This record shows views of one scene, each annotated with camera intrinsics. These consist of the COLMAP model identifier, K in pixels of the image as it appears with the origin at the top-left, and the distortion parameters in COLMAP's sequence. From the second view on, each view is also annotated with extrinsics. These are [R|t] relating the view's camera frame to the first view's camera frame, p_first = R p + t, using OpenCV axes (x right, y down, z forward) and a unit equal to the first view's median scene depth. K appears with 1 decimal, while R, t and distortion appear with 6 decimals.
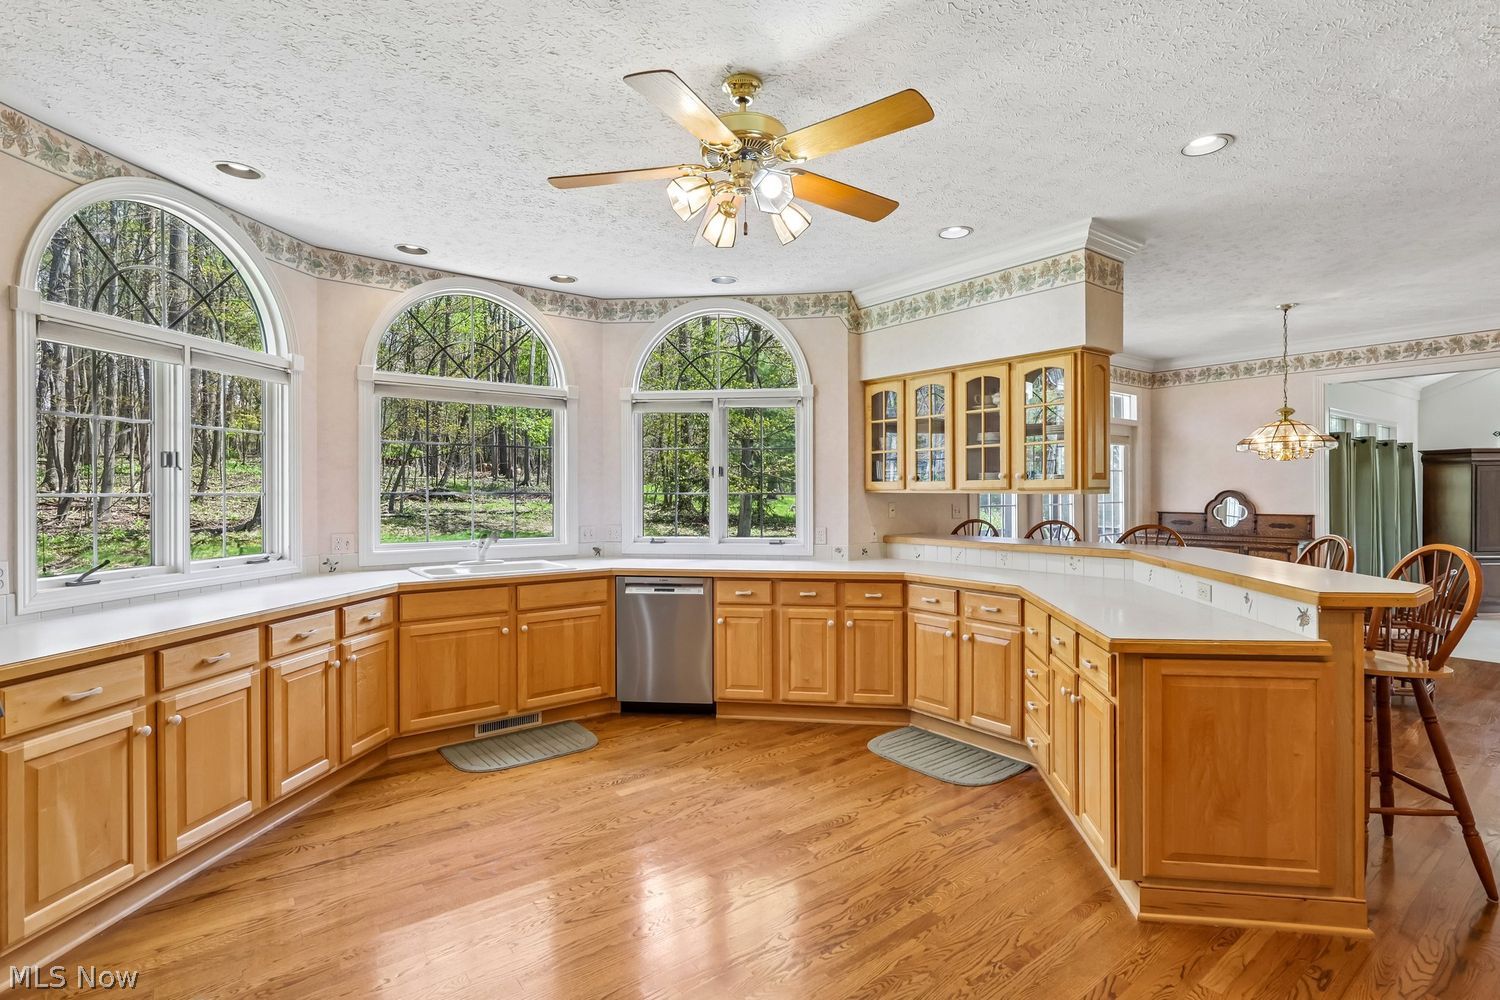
lens RADIAL K [[716.7, 0, 750.0], [0, 716.7, 500.0], [0, 0, 1]] dist [0.001980, 0.000700]
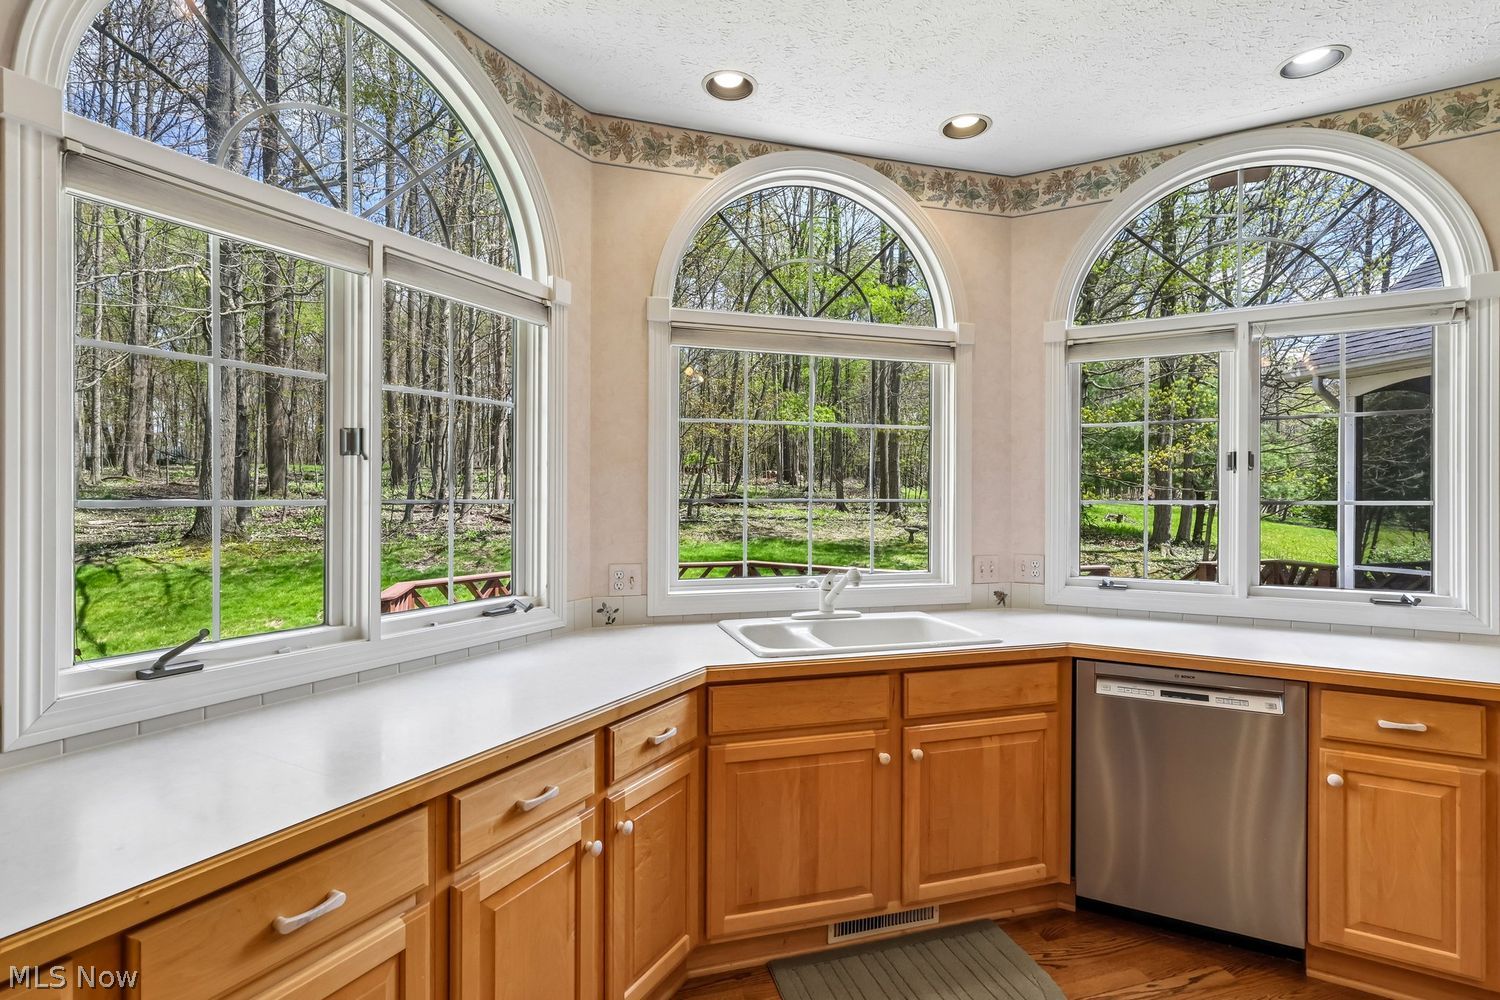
lens RADIAL K [[700.7, 0, 750.0], [0, 700.7, 500.0], [0, 0, 1]] dist [0.002297, 0.000527]
pose [[0.929825, 0.002960, -0.367991, -0.235151], [-0.006077, 0.999955, -0.007311, -0.005649], [0.367953, 0.009034, 0.929801, 0.459679]]
